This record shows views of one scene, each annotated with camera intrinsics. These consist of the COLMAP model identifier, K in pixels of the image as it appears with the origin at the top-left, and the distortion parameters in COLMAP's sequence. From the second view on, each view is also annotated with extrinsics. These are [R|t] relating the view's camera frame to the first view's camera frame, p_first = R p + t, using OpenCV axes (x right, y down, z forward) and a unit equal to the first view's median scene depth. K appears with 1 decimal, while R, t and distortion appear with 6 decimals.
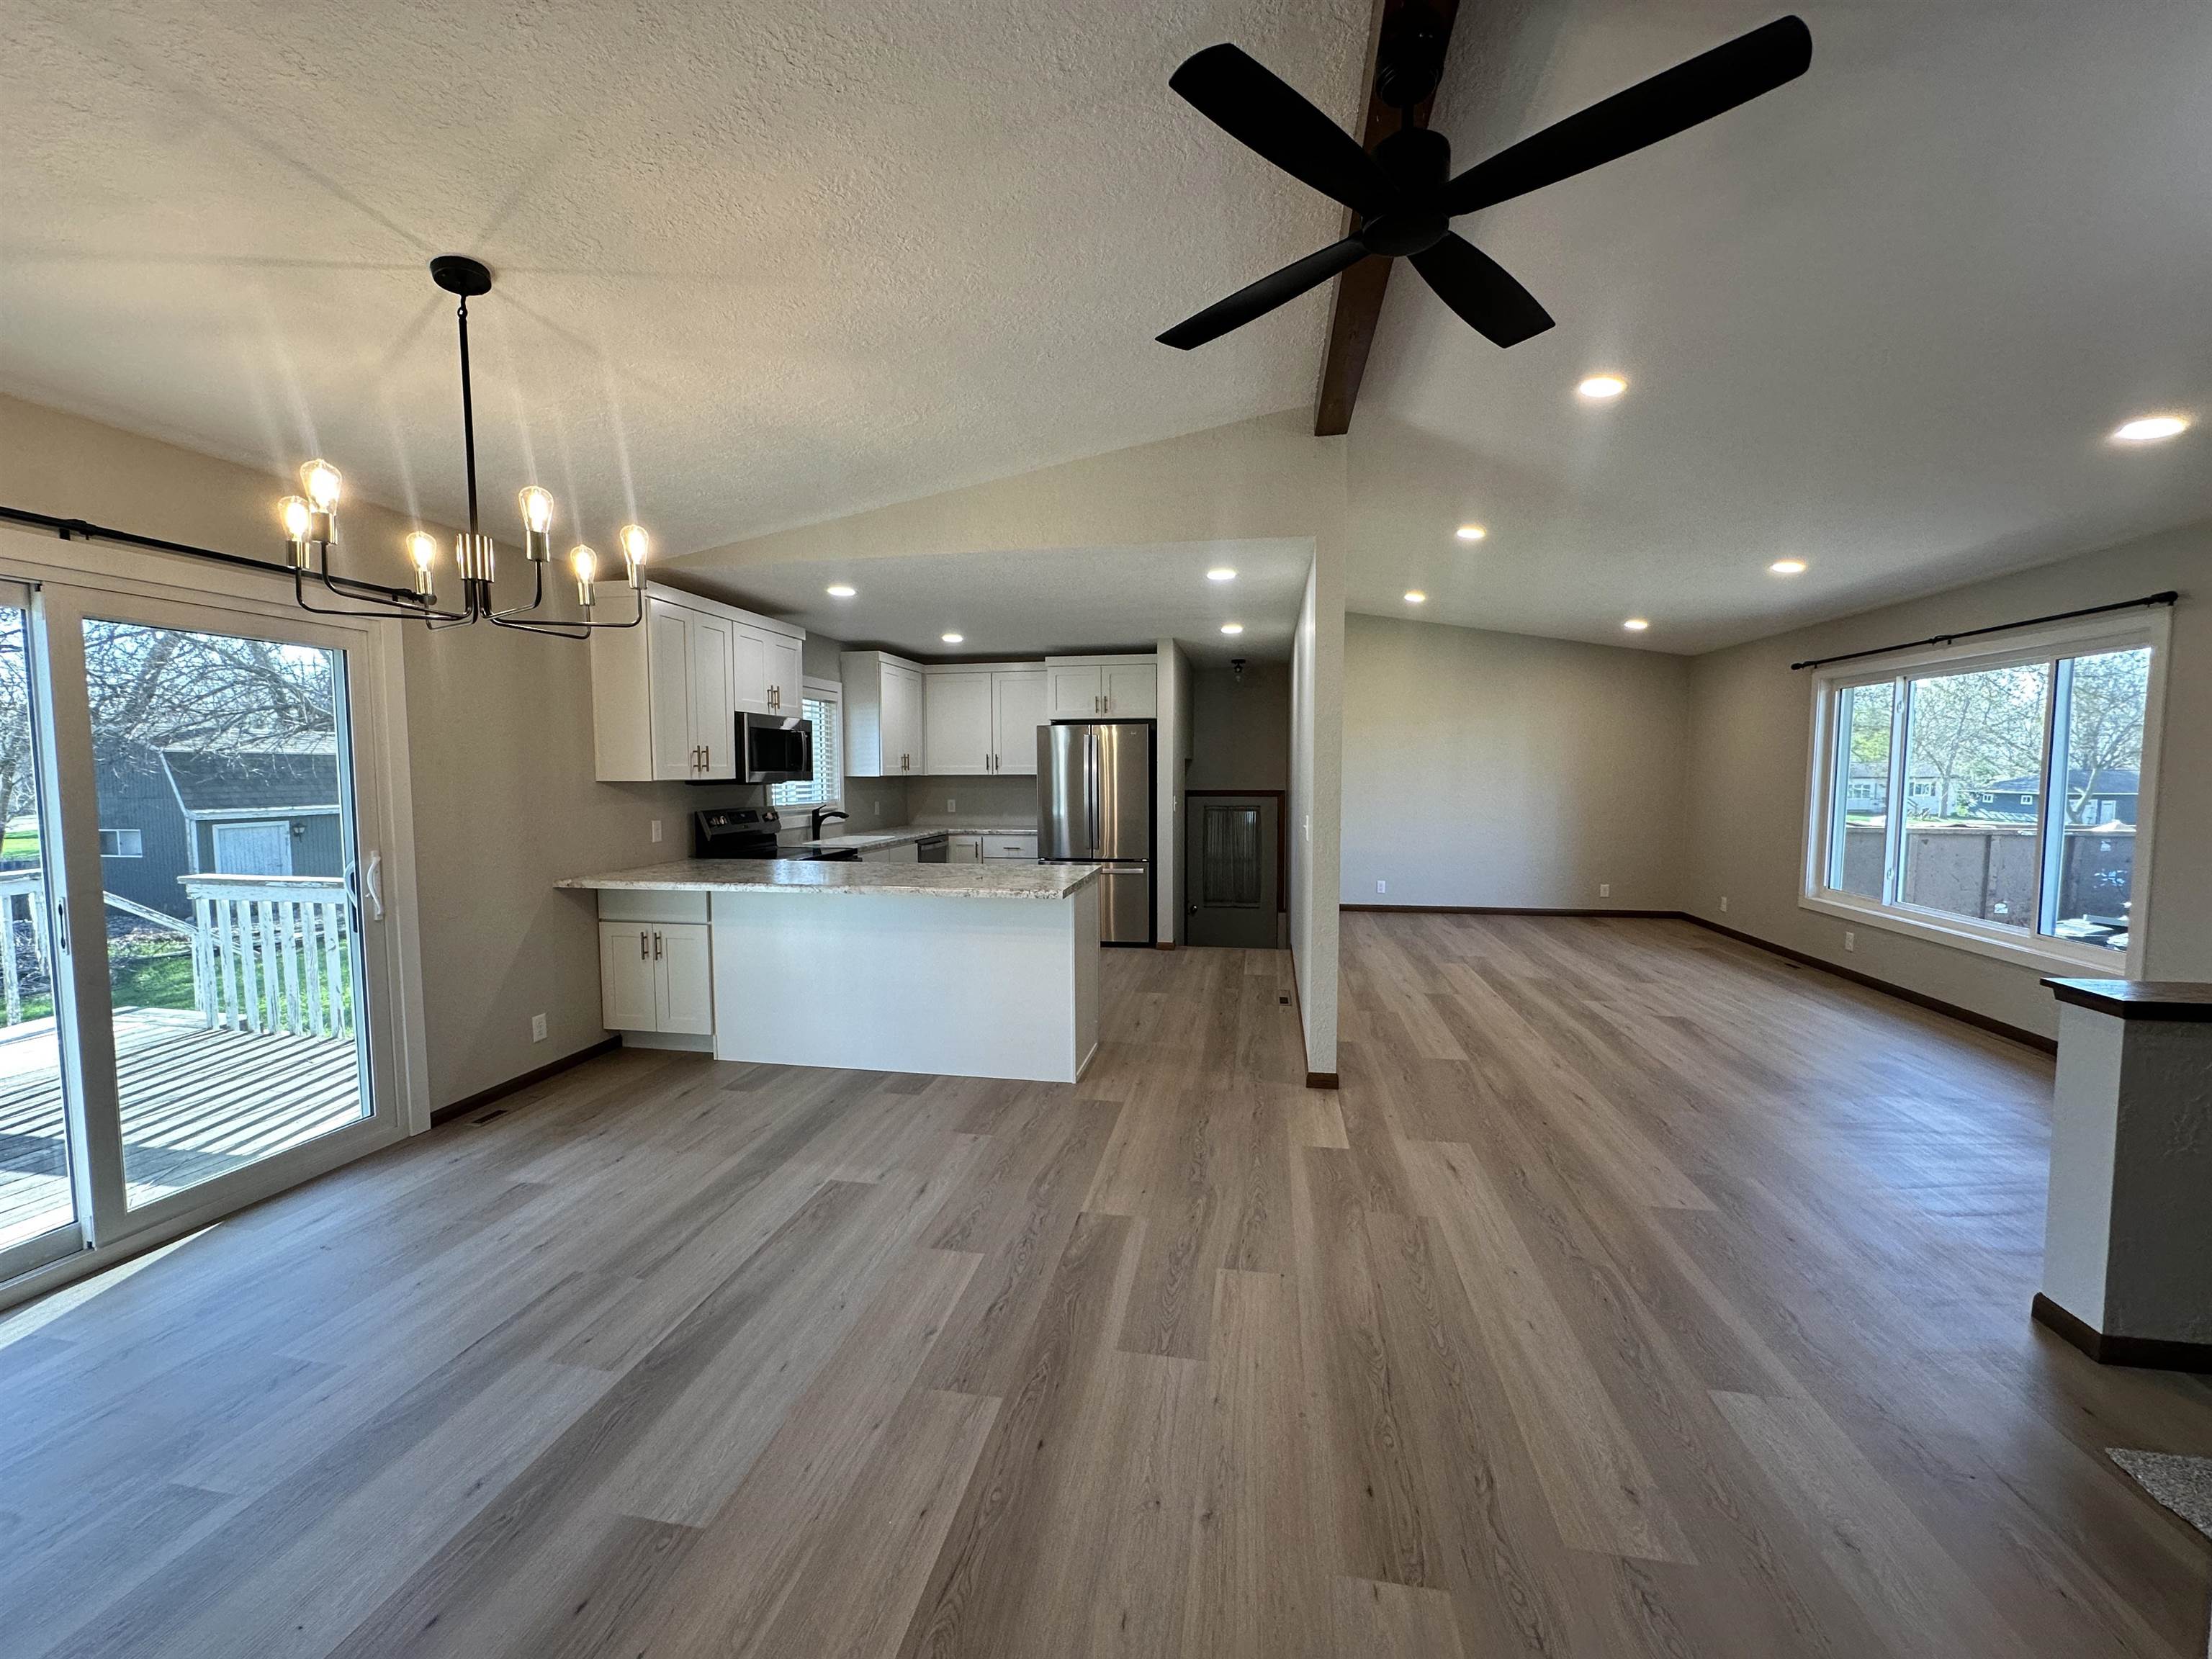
lens RADIAL K [[881.4, 0, 1098.2], [0, 881.4, 825.7], [0, 0, 1]] dist [-0.002952, 0.000222]
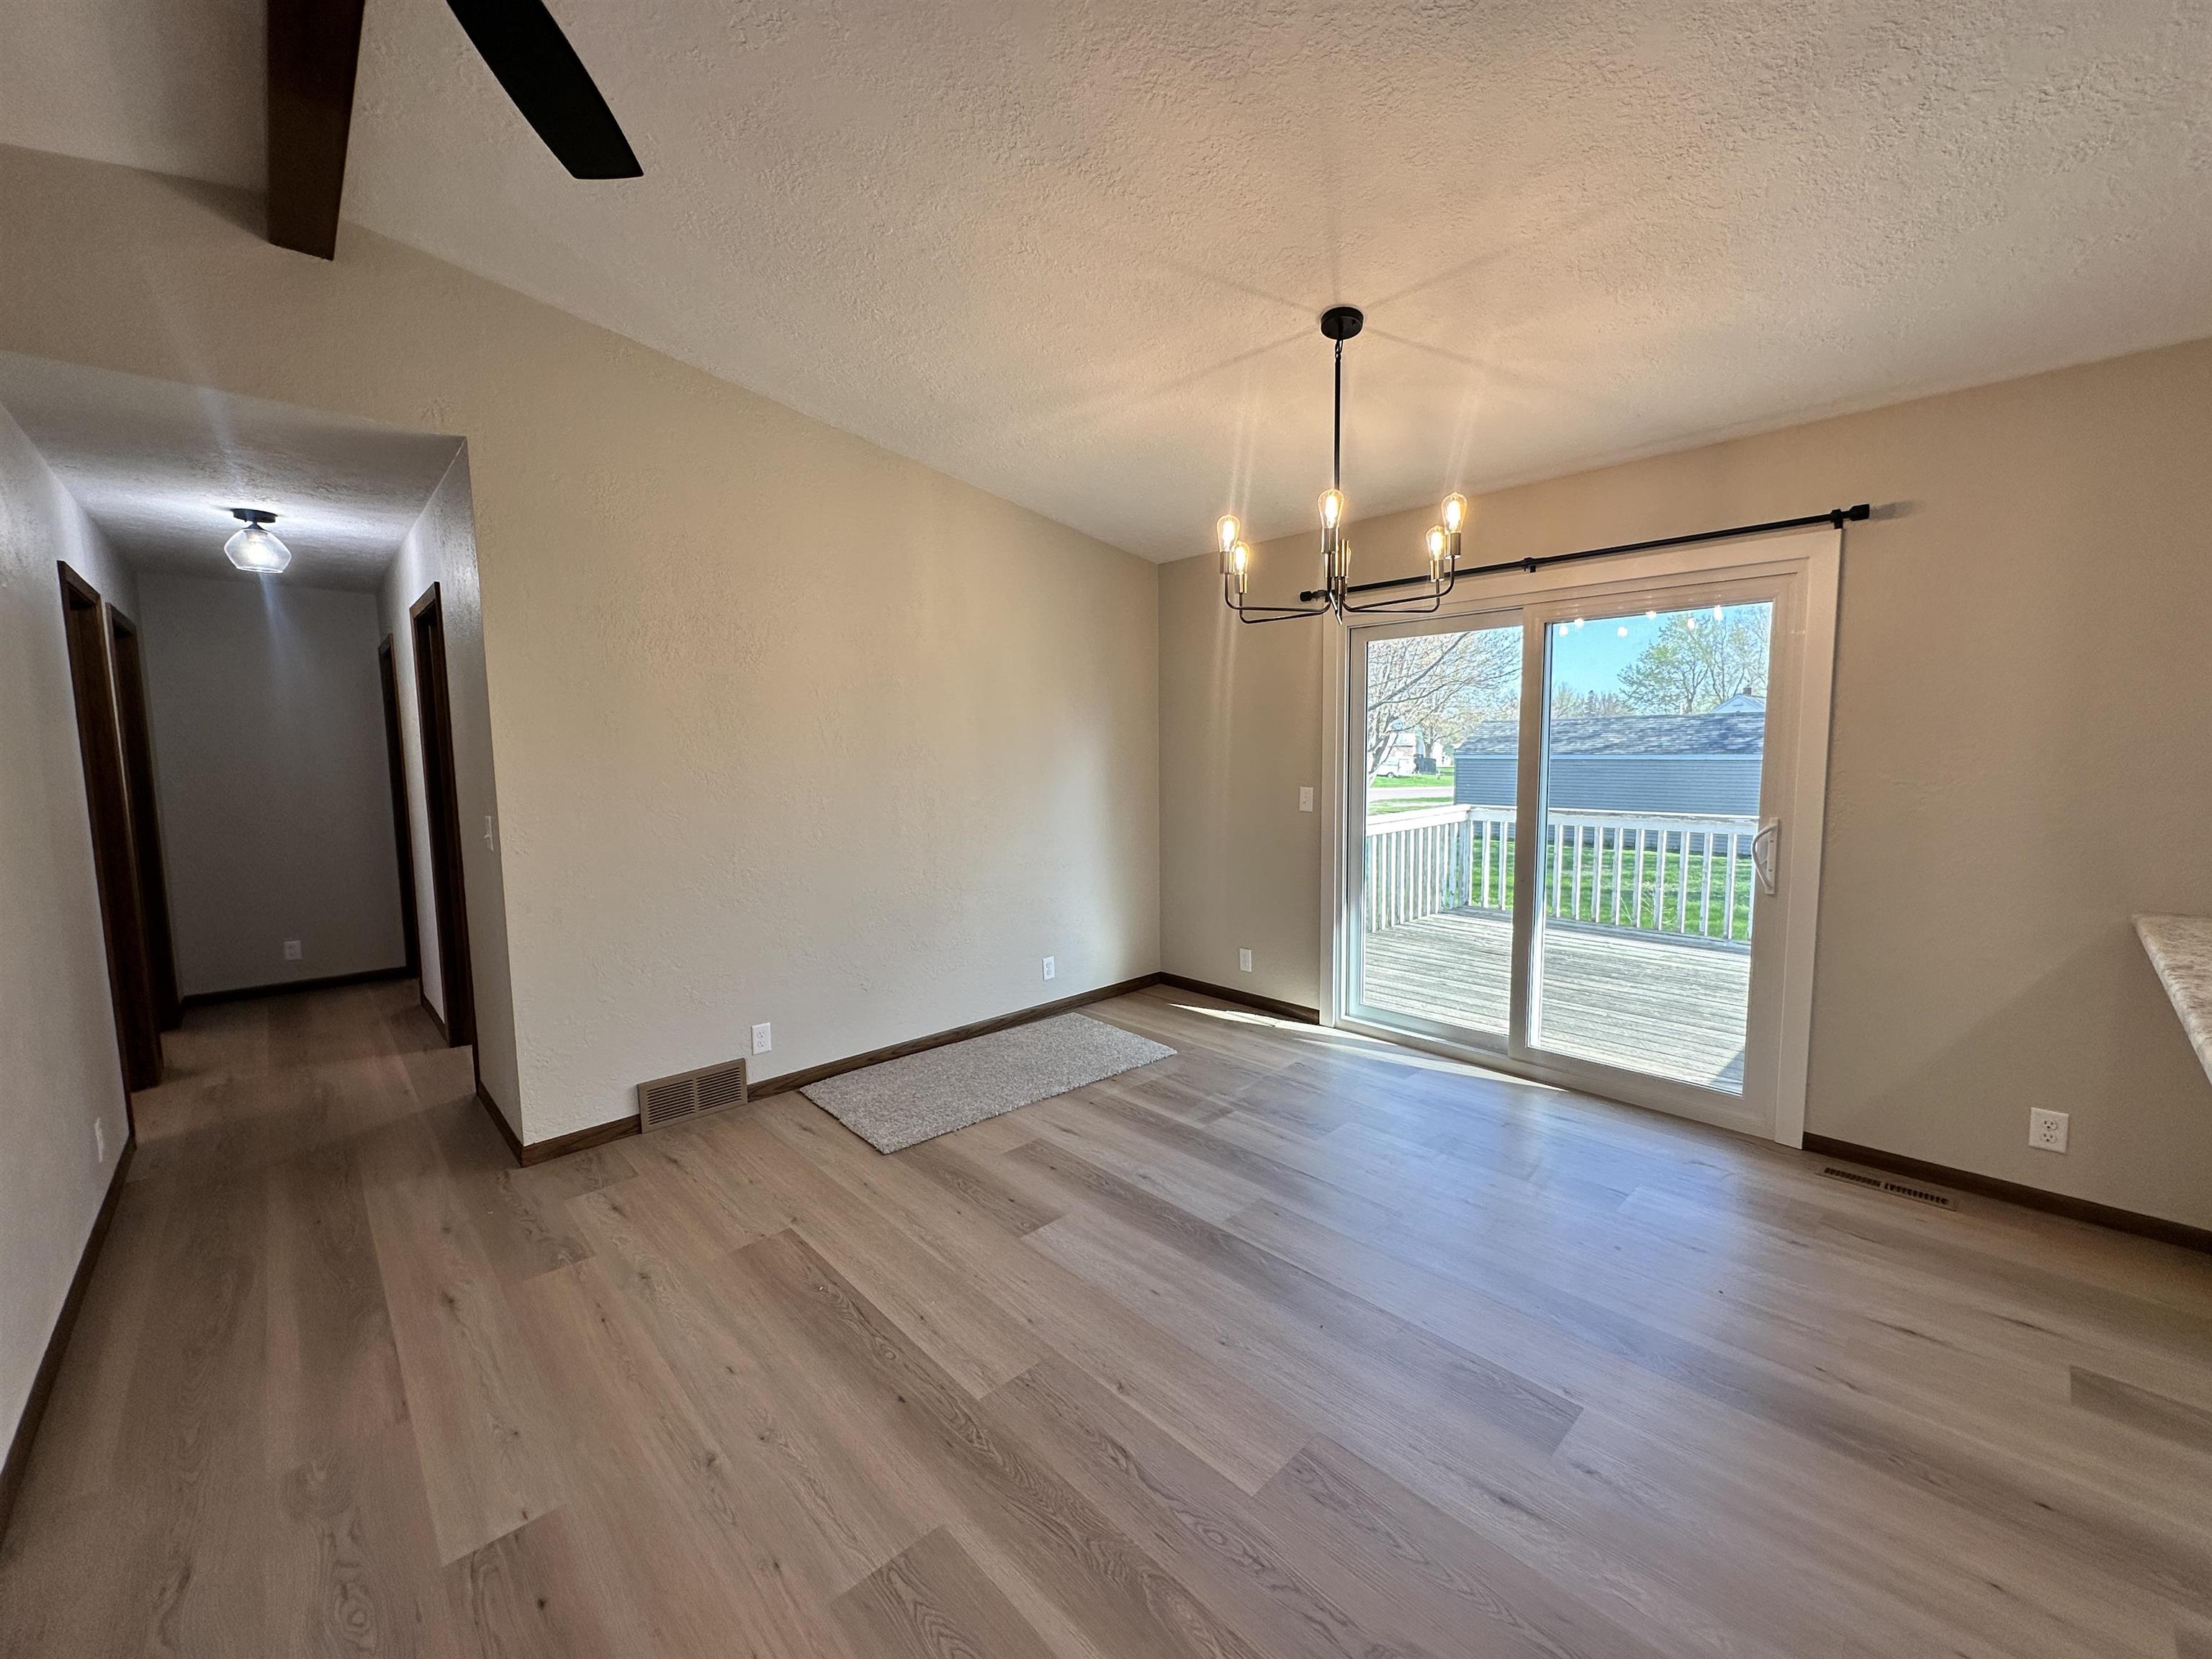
lens RADIAL K [[881.4, 0, 1108.4], [0, 881.4, 828.5], [0, 0, 1]] dist [-0.002952, 0.000222]
pose [[-0.588743, 0.087263, -0.803596, 0.202665], [-0.036765, 0.990236, 0.134466, -0.037210], [0.807484, 0.108711, -0.579786, 0.622677]]
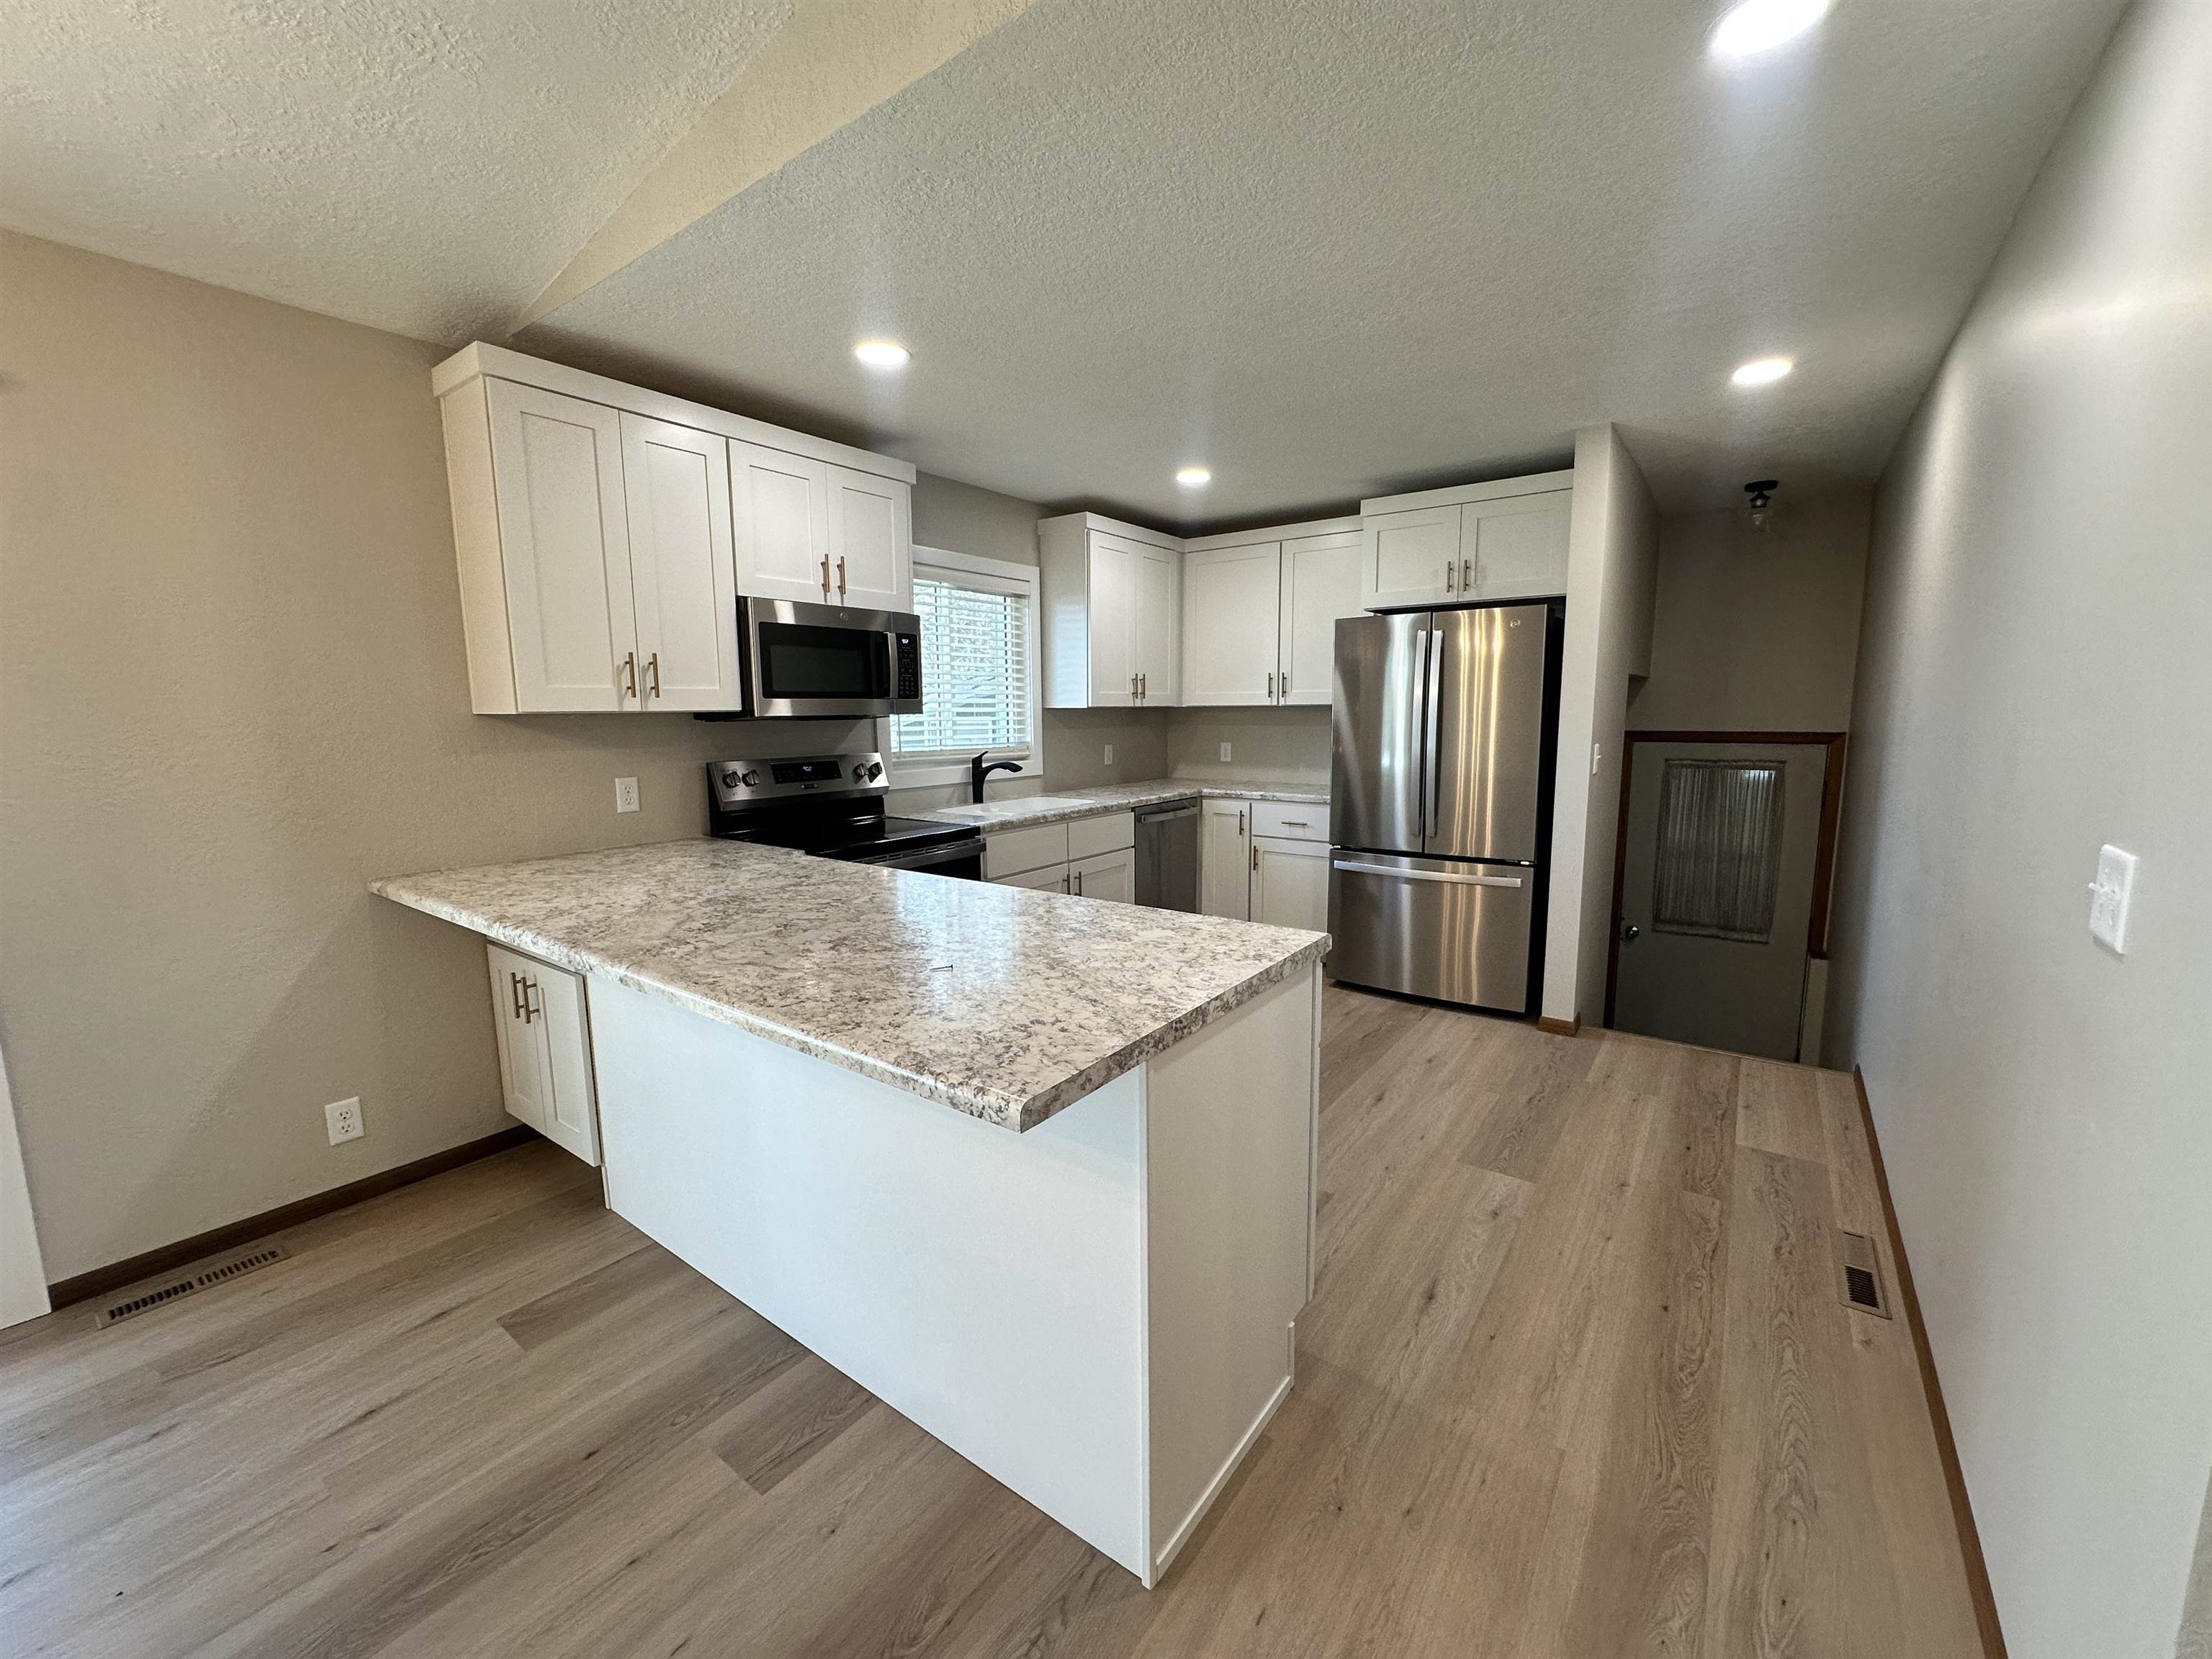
lens RADIAL K [[881.4, 0, 1100.1], [0, 881.4, 824.7], [0, 0, 1]] dist [-0.002952, 0.000222]
pose [[0.898355, 0.054186, -0.435915, 0.071142], [-0.022441, 0.996728, 0.077650, -0.026993], [0.438696, -0.059975, 0.896632, 0.544292]]
